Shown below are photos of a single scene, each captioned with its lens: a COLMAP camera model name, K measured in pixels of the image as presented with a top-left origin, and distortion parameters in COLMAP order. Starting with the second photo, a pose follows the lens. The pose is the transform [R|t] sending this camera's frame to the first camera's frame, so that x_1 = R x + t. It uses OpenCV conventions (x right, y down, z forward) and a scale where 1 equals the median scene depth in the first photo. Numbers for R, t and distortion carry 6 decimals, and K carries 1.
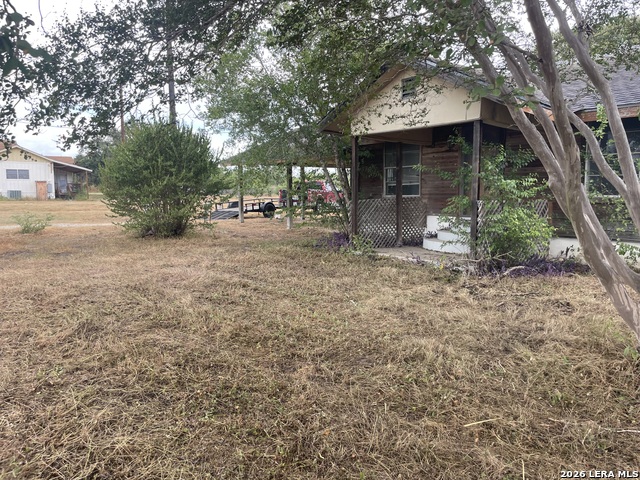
lens RADIAL K [[487.1, 0, 321.6], [0, 487.1, 239.9], [0, 0, 1]] dist [0.103031, -0.141561]
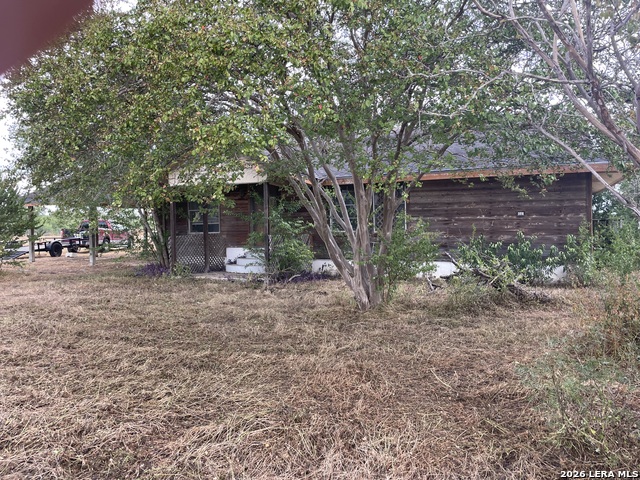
lens RADIAL K [[480.8, 0, 313.4], [0, 480.8, 241.0], [0, 0, 1]] dist [0.098421, -0.144389]
pose [[0.901258, -0.019604, 0.432839, -0.242686], [0.051959, 0.996657, -0.063047, 0.046584], [-0.430156, 0.079312, 0.899264, -0.469541]]
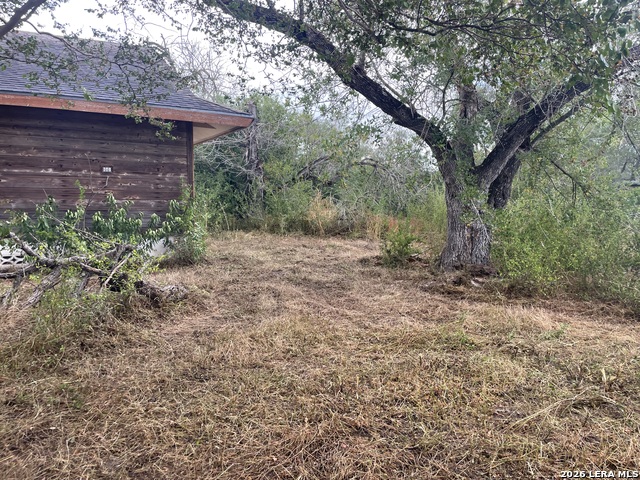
lens RADIAL K [[487.1, 0, 321.6], [0, 487.1, 239.9], [0, 0, 1]] dist [0.103031, -0.141561]
pose [[0.211961, -0.091289, 0.973005, 0.048400], [0.078771, 0.993984, 0.076097, 0.004043], [-0.974098, 0.060515, 0.217877, -0.023930]]
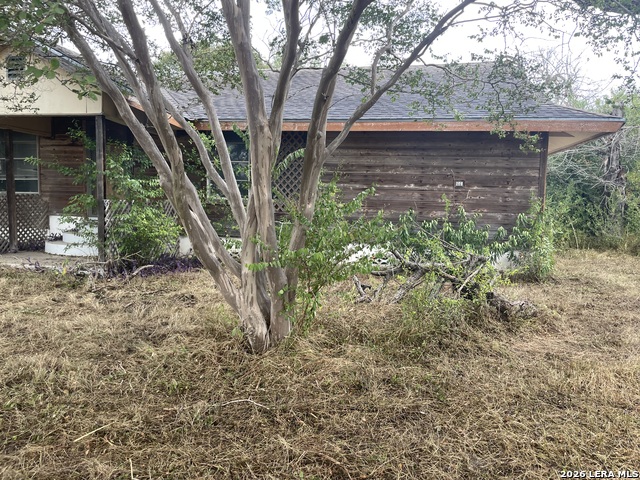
lens RADIAL K [[487.1, 0, 321.6], [0, 487.1, 239.9], [0, 0, 1]] dist [0.103031, -0.141561]
pose [[0.764943, -0.034196, 0.643190, 0.025344], [0.035379, 0.999313, 0.011053, 0.002852], [-0.643126, 0.014301, 0.765627, -0.004791]]
